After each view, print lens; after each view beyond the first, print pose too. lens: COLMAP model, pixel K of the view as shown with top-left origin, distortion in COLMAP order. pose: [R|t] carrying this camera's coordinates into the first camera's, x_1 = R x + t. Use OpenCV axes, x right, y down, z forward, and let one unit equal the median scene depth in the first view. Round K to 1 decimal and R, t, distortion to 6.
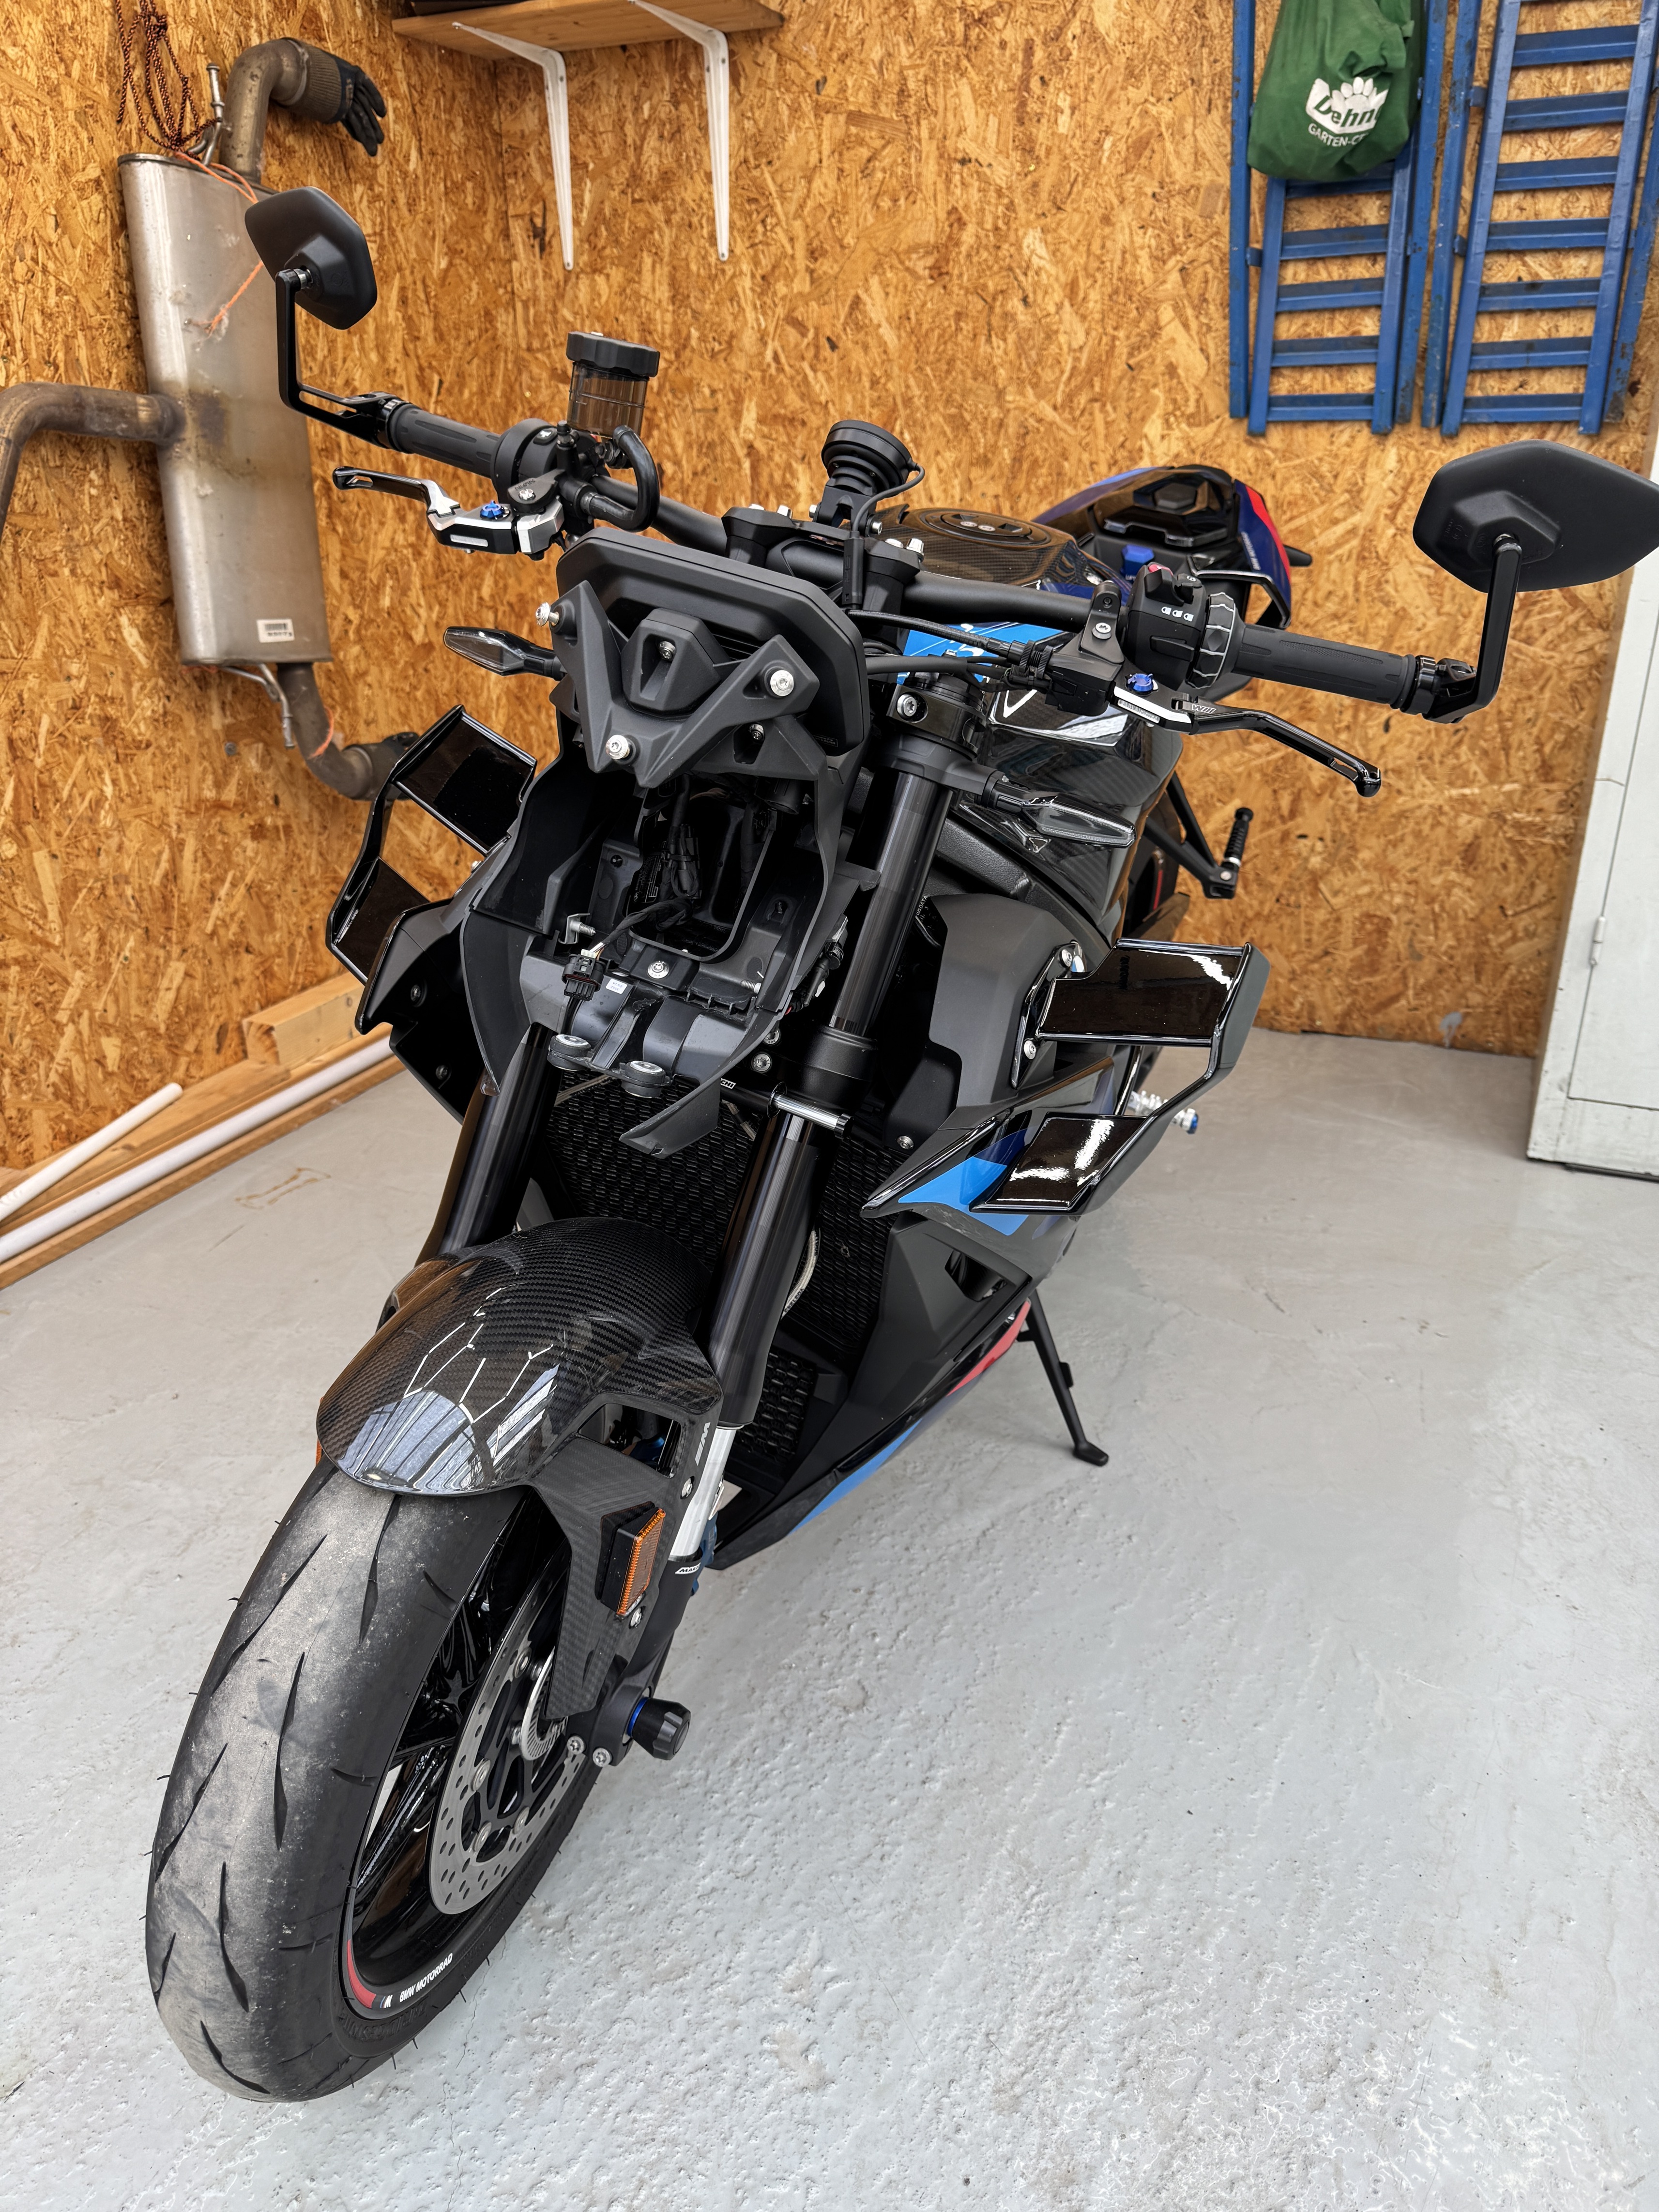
lens RADIAL K [[1550.9, 0, 789.3], [0, 1550.9, 1106.9], [0, 0, 1]] dist [-0.015037, -0.003884]
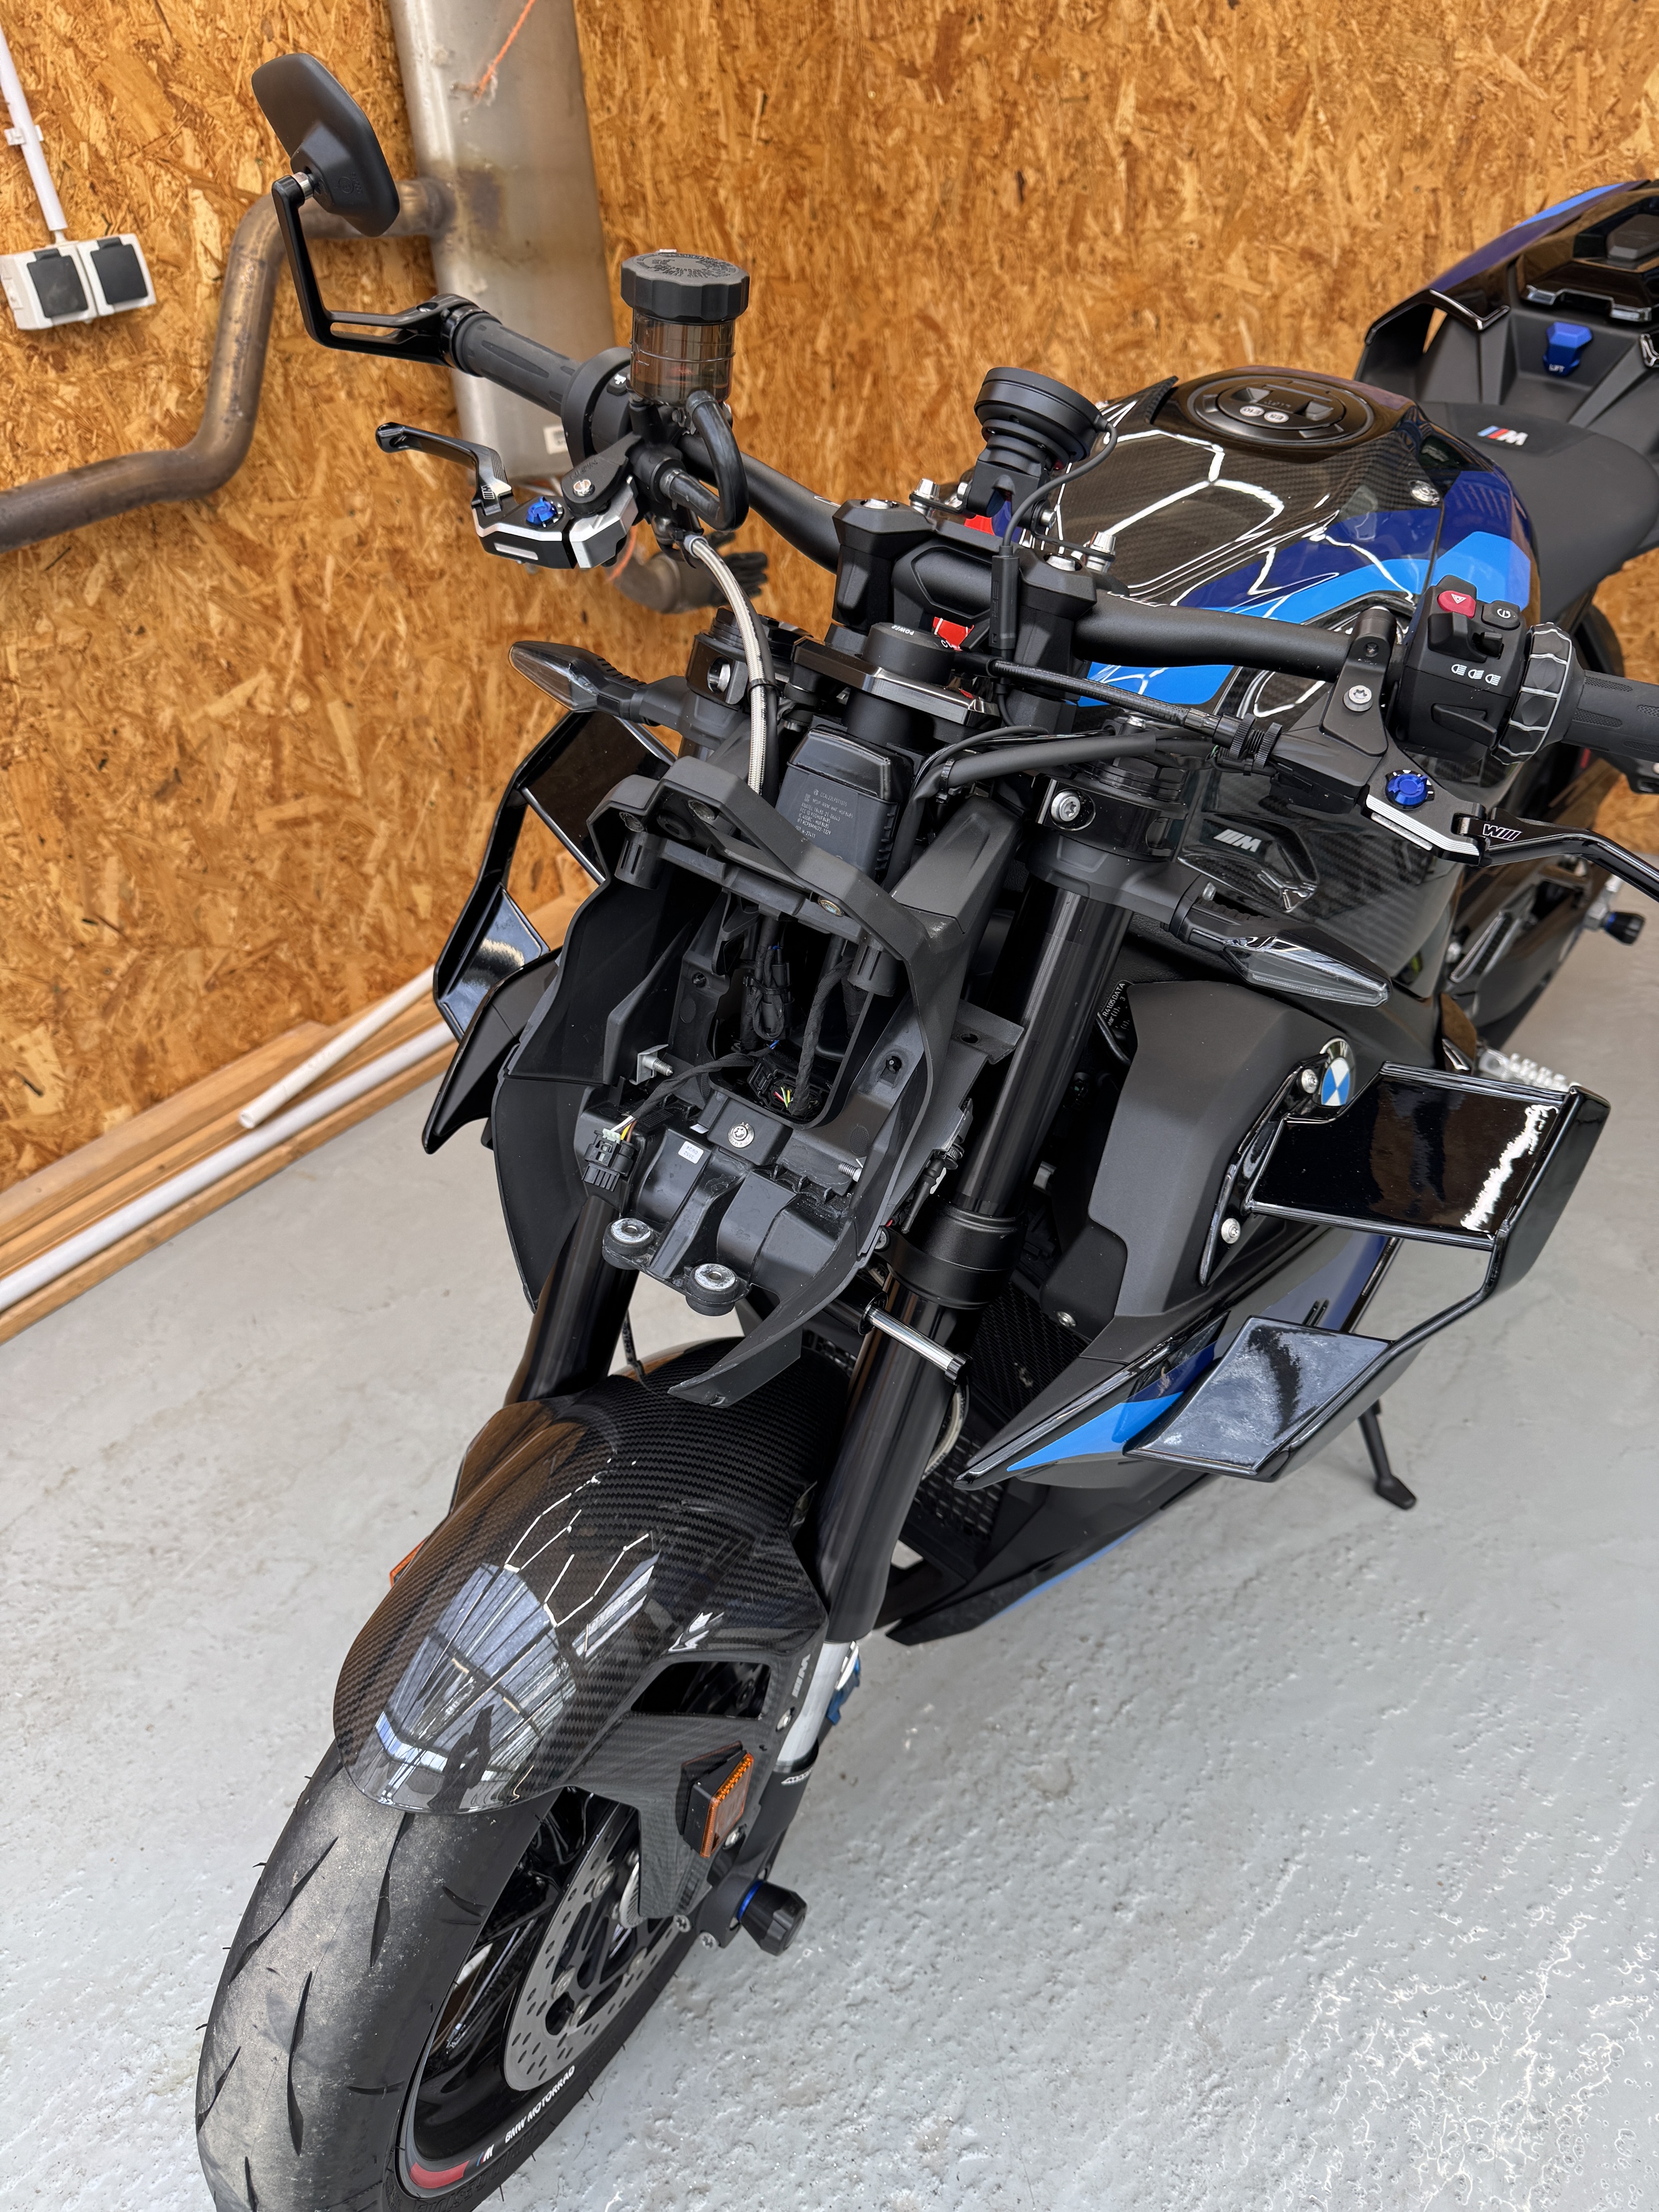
lens RADIAL K [[1550.9, 0, 789.3], [0, 1550.9, 1106.9], [0, 0, 1]] dist [-0.015037, -0.003884]
pose [[0.963797, 0.060627, -0.259652, 0.058761], [-0.009437, 0.980953, 0.194018, -0.102926], [0.266469, -0.184544, 0.946012, 0.102382]]
